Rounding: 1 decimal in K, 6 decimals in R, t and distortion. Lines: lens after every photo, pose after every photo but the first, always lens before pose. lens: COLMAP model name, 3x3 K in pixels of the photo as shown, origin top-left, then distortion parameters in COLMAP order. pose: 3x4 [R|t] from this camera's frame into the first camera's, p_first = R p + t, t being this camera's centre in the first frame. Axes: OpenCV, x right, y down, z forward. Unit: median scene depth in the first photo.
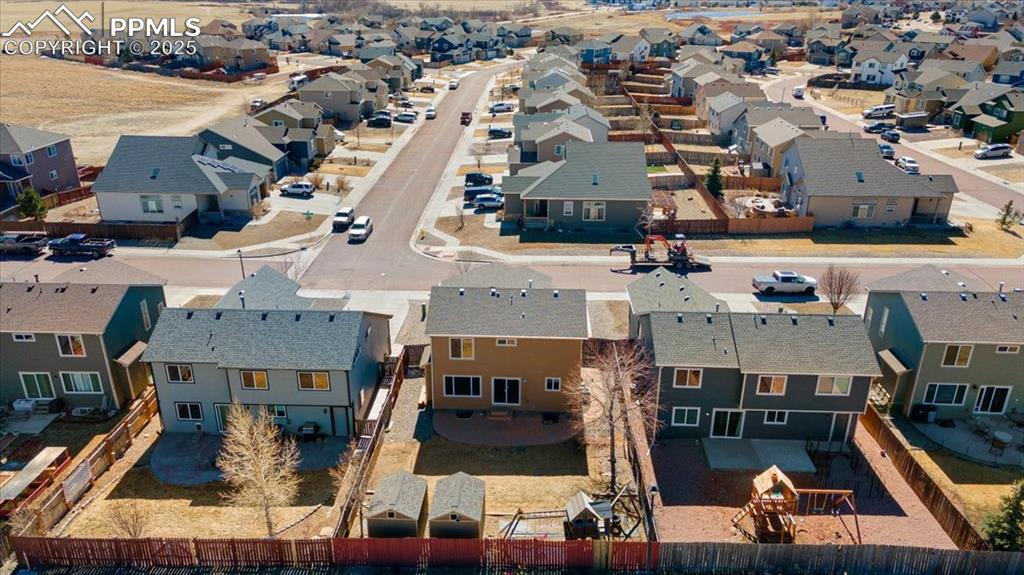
lens RADIAL K [[744.4, 0, 512.0], [0, 744.4, 287.5], [0, 0, 1]] dist [0.043131, -0.003101]
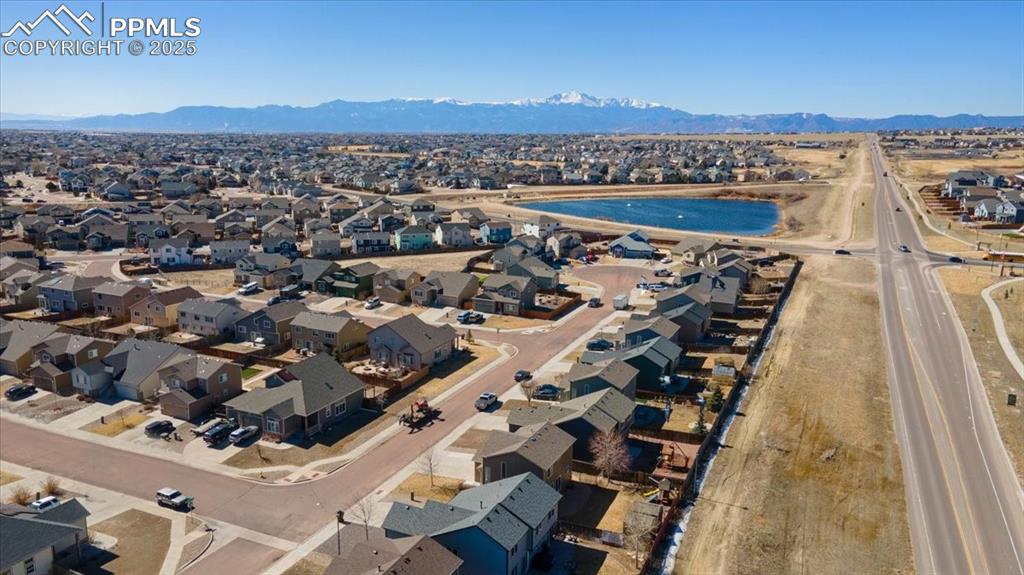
lens RADIAL K [[744.4, 0, 512.0], [0, 744.4, 287.5], [0, 0, 1]] dist [0.043131, -0.003101]
pose [[0.394382, -0.191120, 0.898853, -0.630754], [0.341809, 0.938461, 0.049569, -0.176295], [-0.853012, 0.287687, 0.435439, 0.042444]]
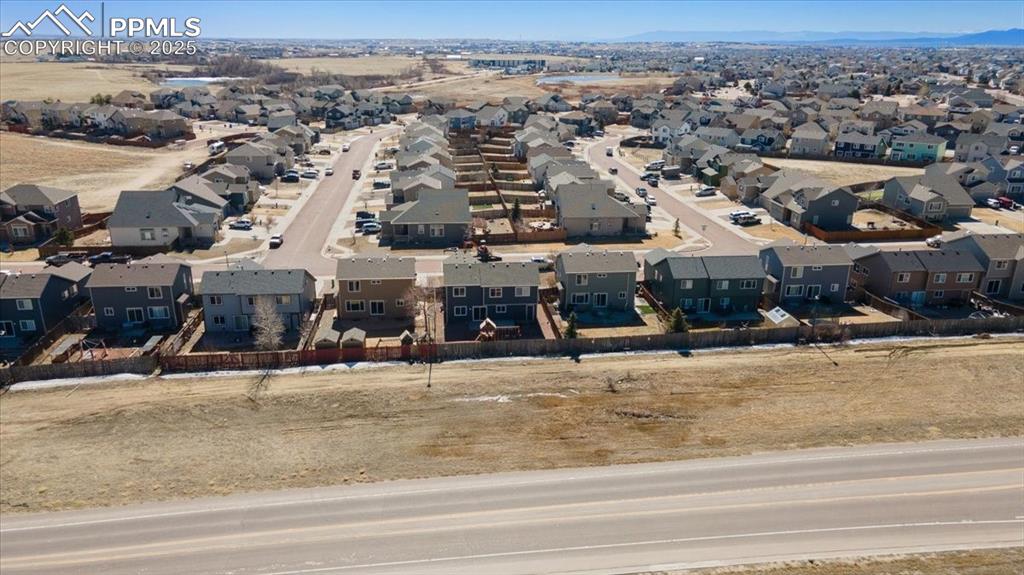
lens RADIAL K [[744.4, 0, 512.0], [0, 744.4, 287.5], [0, 0, 1]] dist [0.043131, -0.003101]
pose [[0.990287, -0.038471, 0.133612, 0.033062], [0.047371, 0.996819, -0.064089, 0.087558], [-0.130721, 0.069795, 0.988959, -0.407498]]
